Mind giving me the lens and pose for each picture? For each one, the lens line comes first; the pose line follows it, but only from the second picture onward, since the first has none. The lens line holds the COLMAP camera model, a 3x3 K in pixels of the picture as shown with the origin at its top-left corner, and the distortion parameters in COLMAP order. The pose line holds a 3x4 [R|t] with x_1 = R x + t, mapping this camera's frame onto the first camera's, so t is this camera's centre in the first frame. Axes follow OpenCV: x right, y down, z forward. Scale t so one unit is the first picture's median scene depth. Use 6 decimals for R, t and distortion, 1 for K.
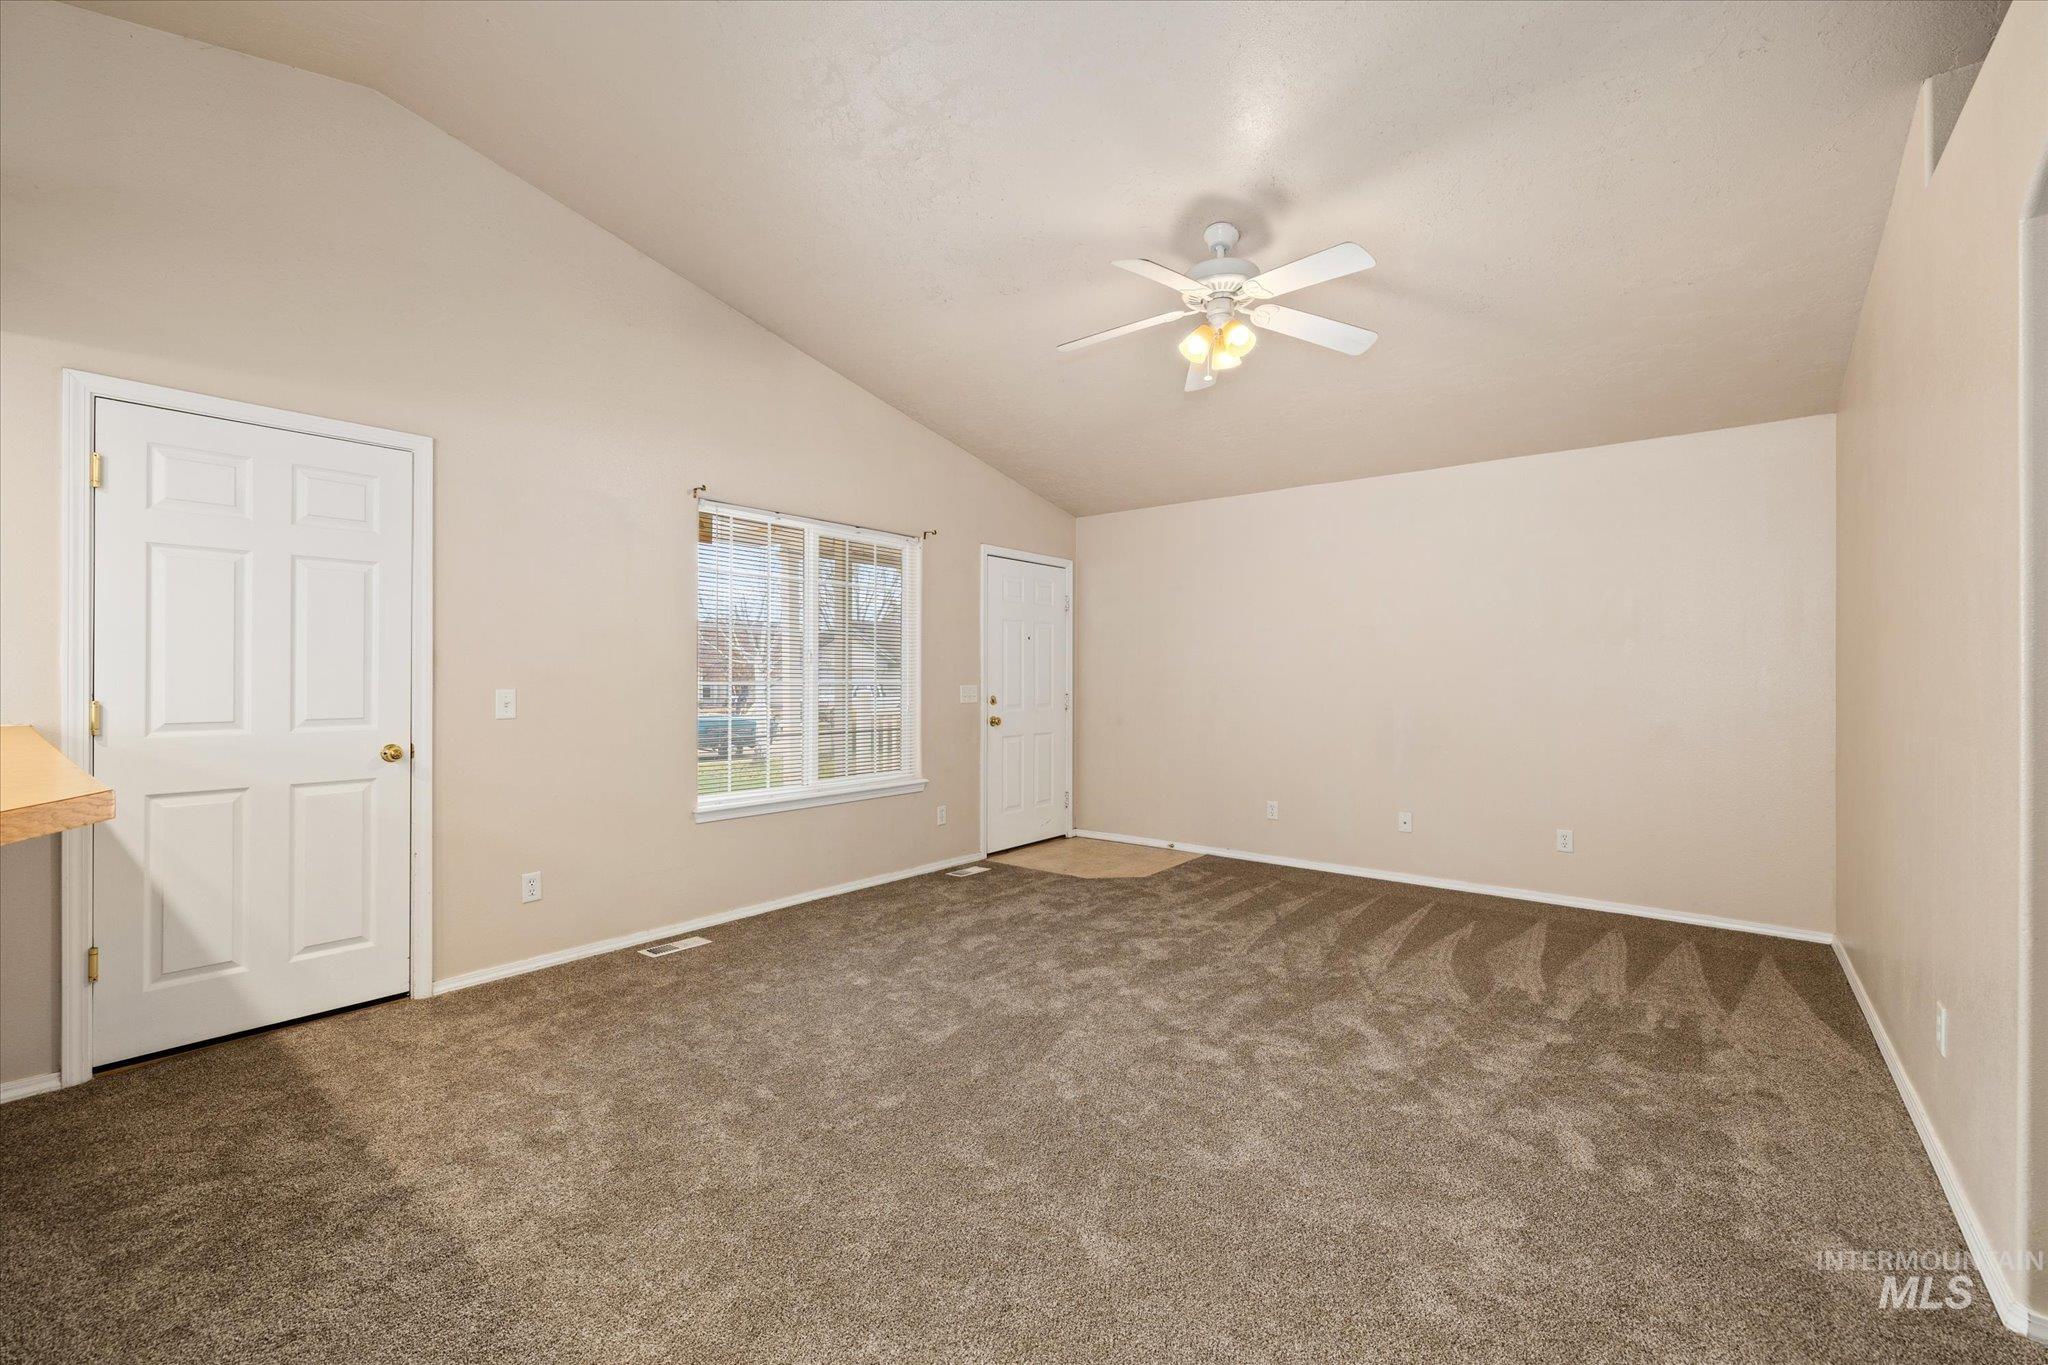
lens RADIAL K [[861.7, 0, 1010.8], [0, 861.7, 678.4], [0, 0, 1]] dist [0.001844, 0.000866]
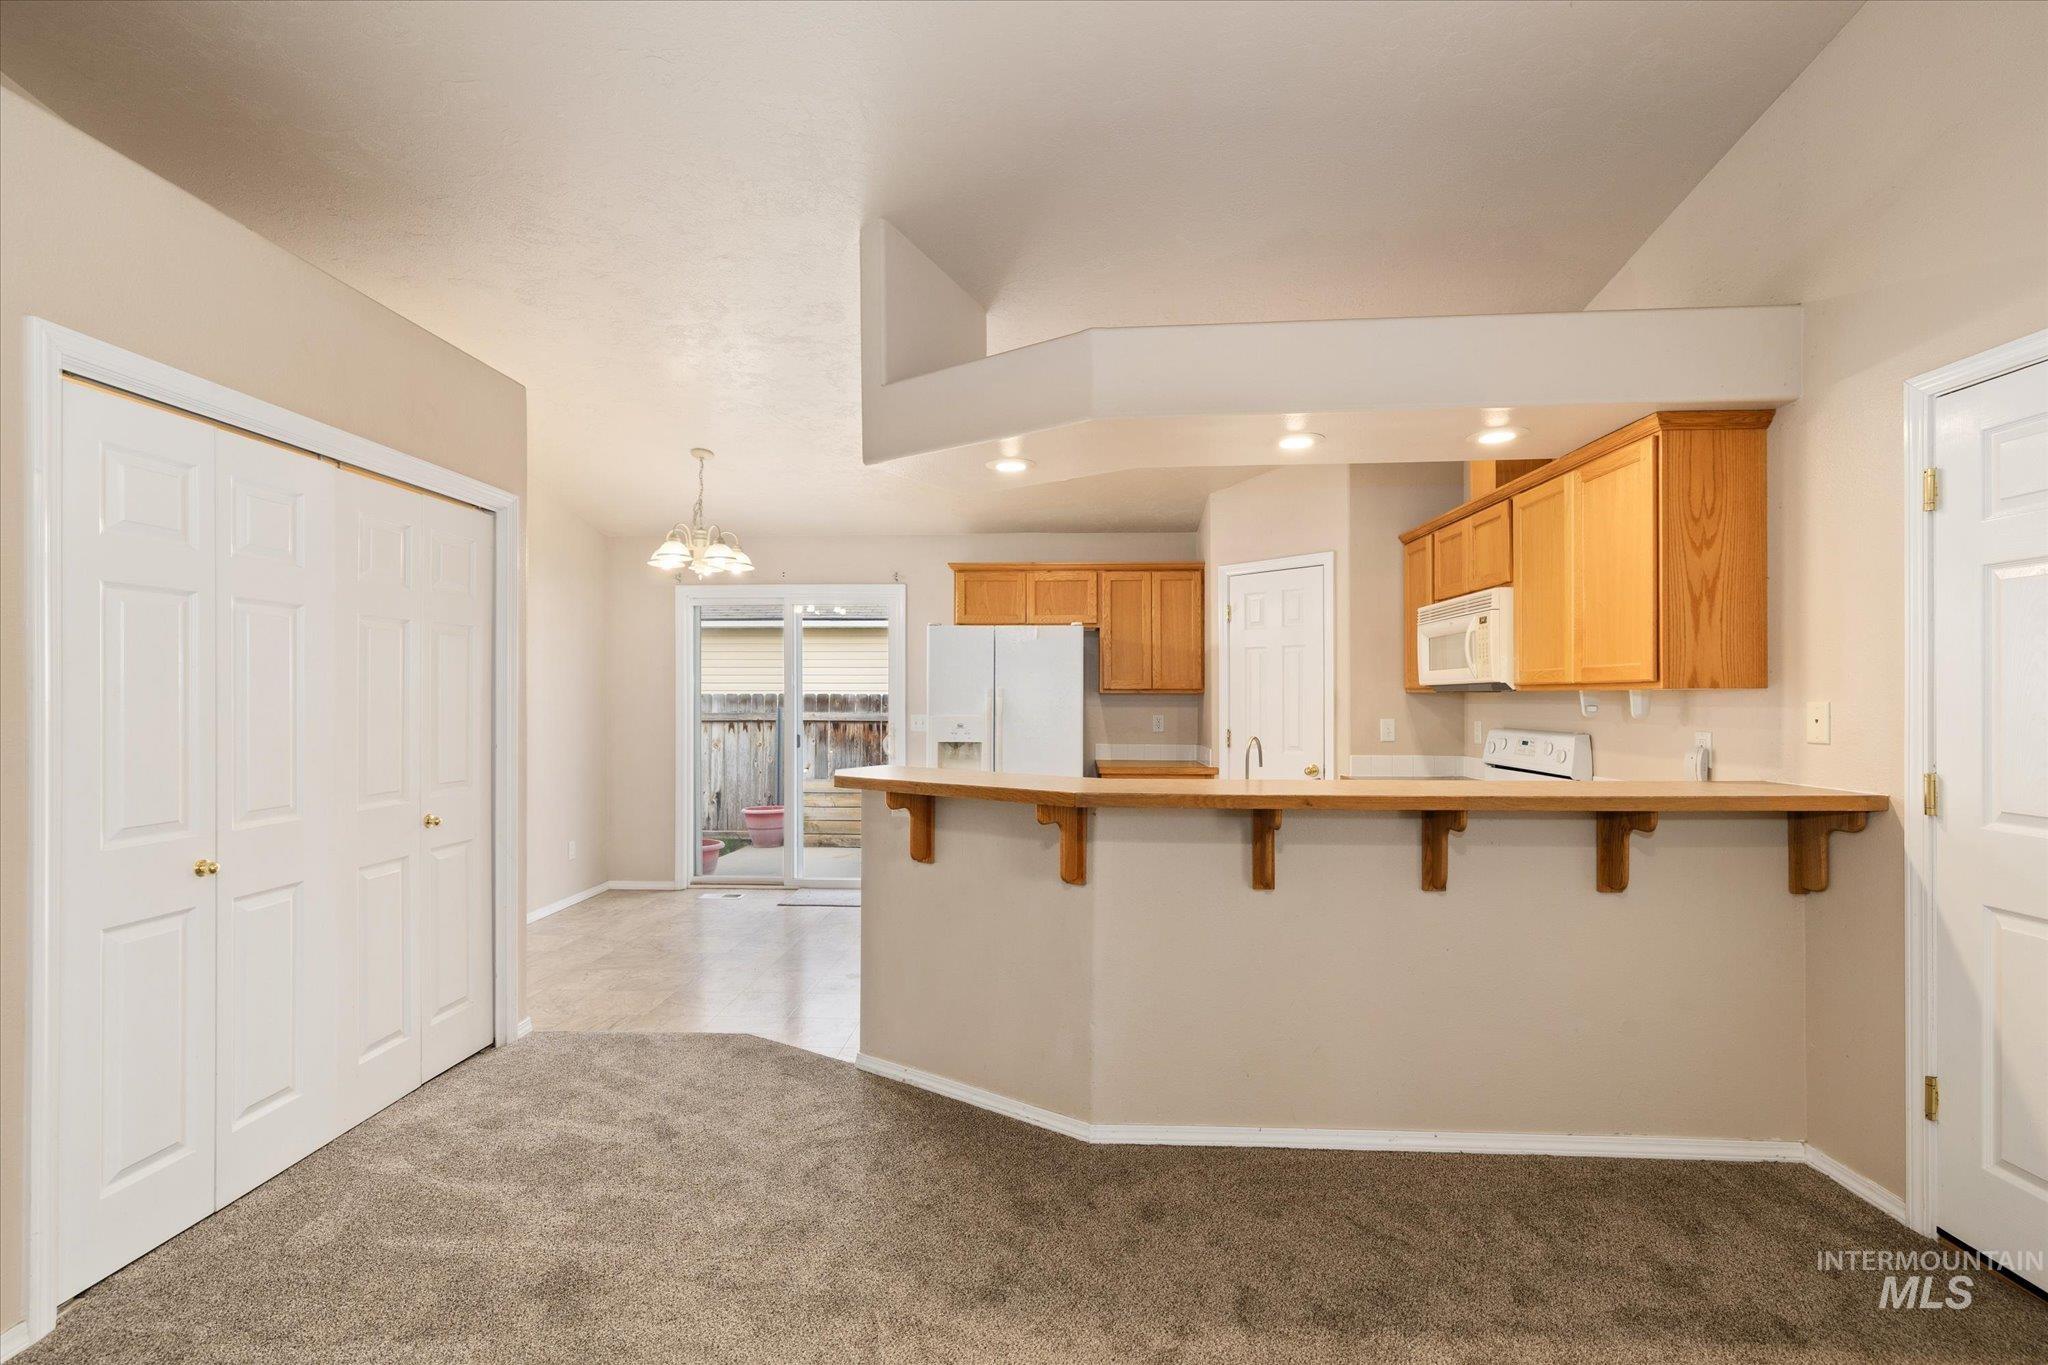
lens RADIAL K [[896.7, 0, 1016.9], [0, 896.7, 697.5], [0, 0, 1]] dist [-0.005515, -0.000537]
pose [[-0.804761, -0.003294, -0.593590, 0.085996], [-0.005817, 0.999980, 0.002337, -0.027720], [0.593571, 0.005334, -0.804764, 0.767570]]
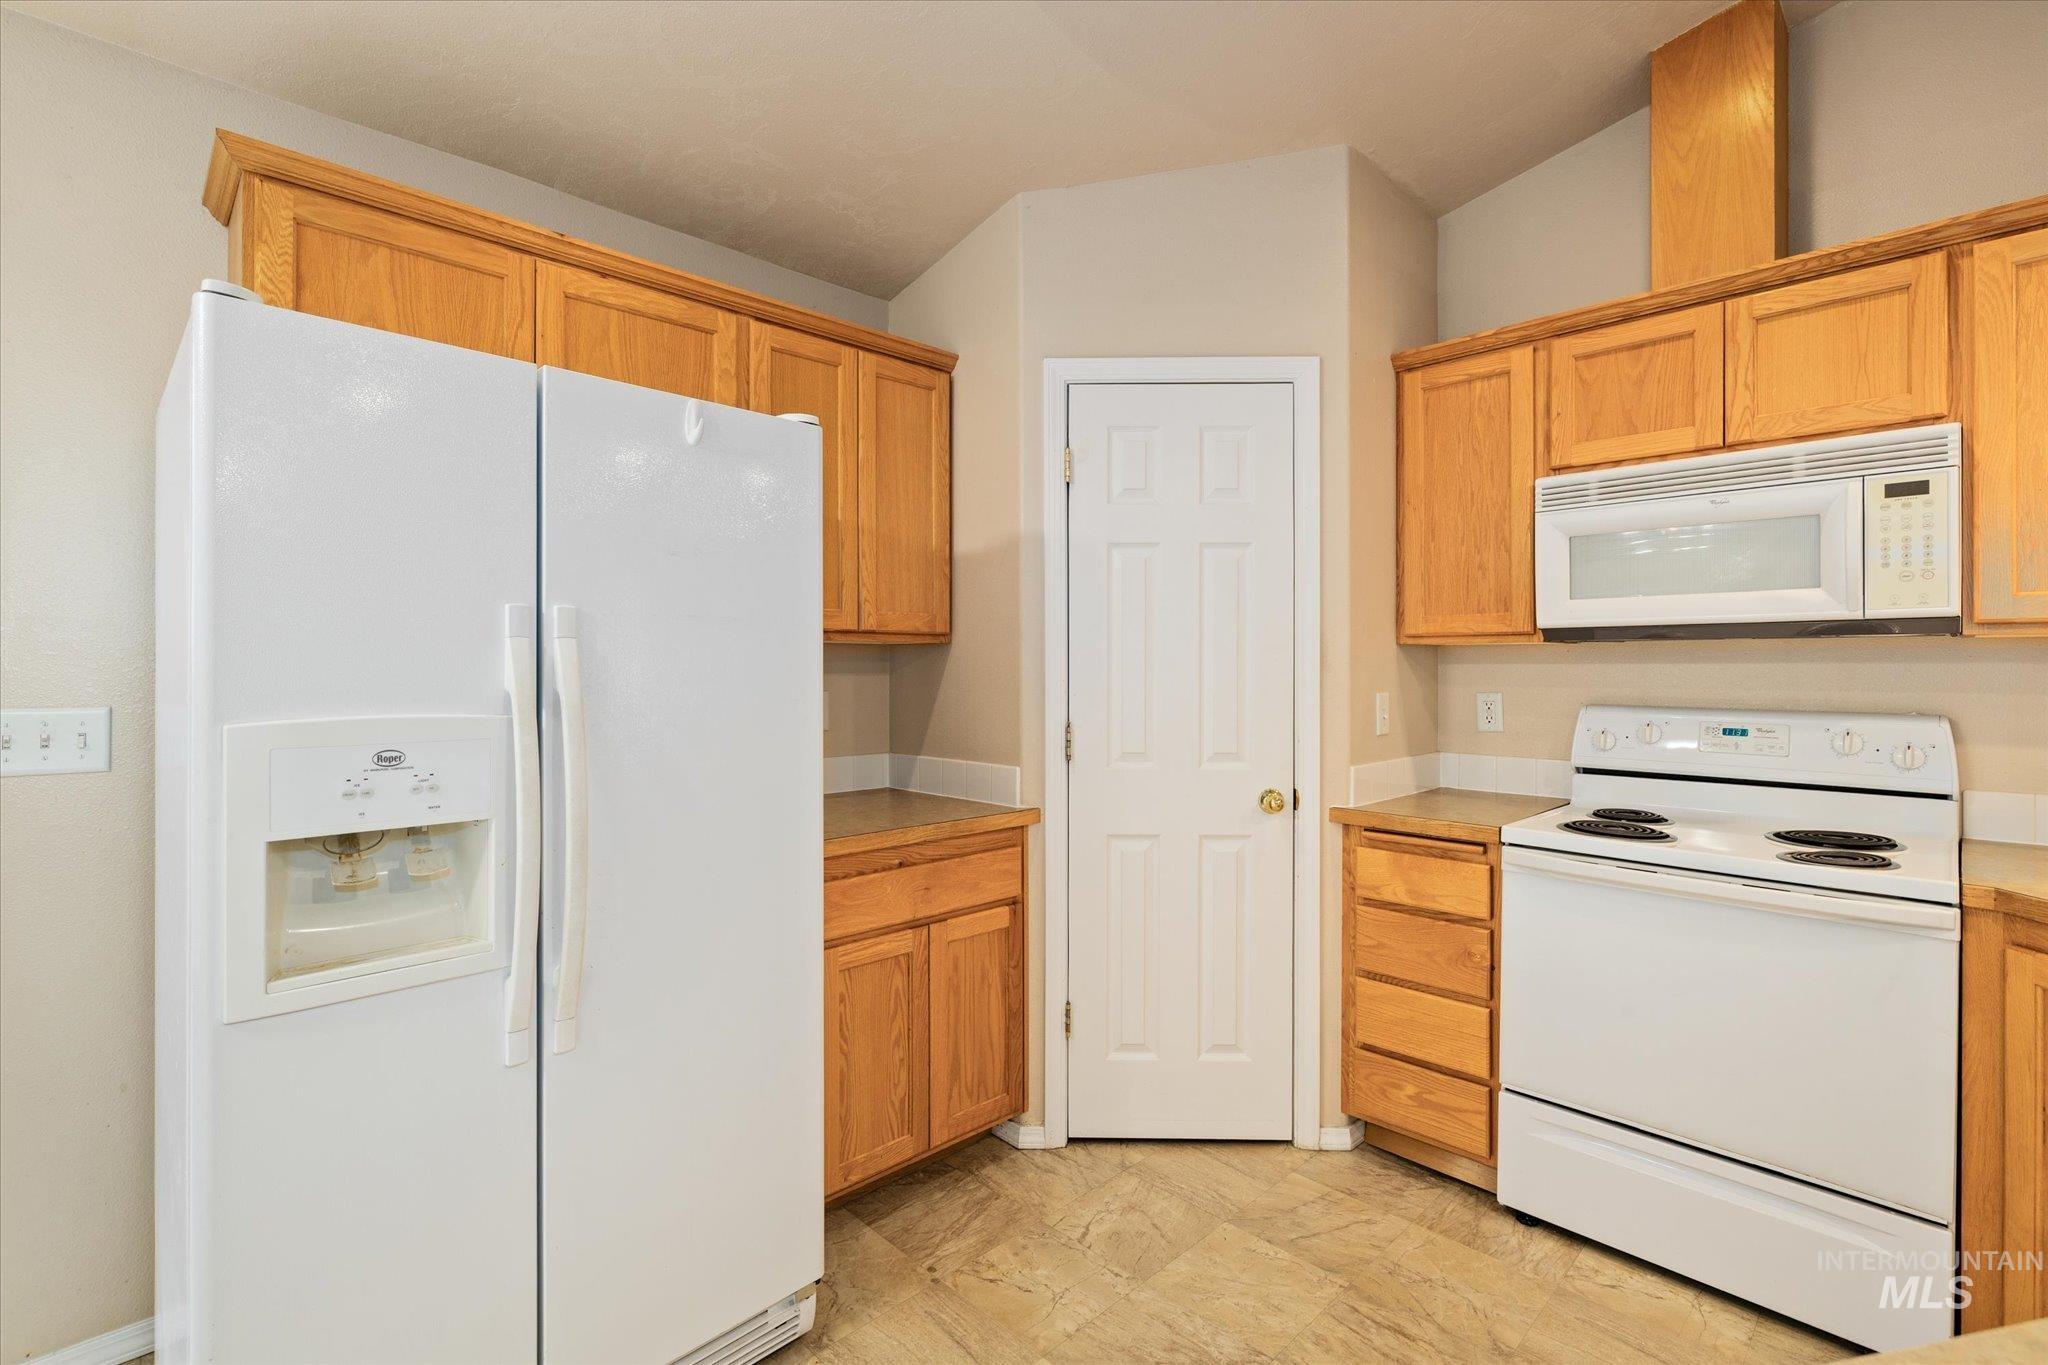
lens RADIAL K [[934.4, 0, 1018.0], [0, 934.4, 665.3], [0, 0, 1]] dist [0.002748, 0.000138]
pose [[-0.114768, -0.001356, -0.993391, -0.333261], [-0.006664, 0.999978, -0.000595, -0.016413], [0.993370, 0.006552, -0.114775, -0.089829]]
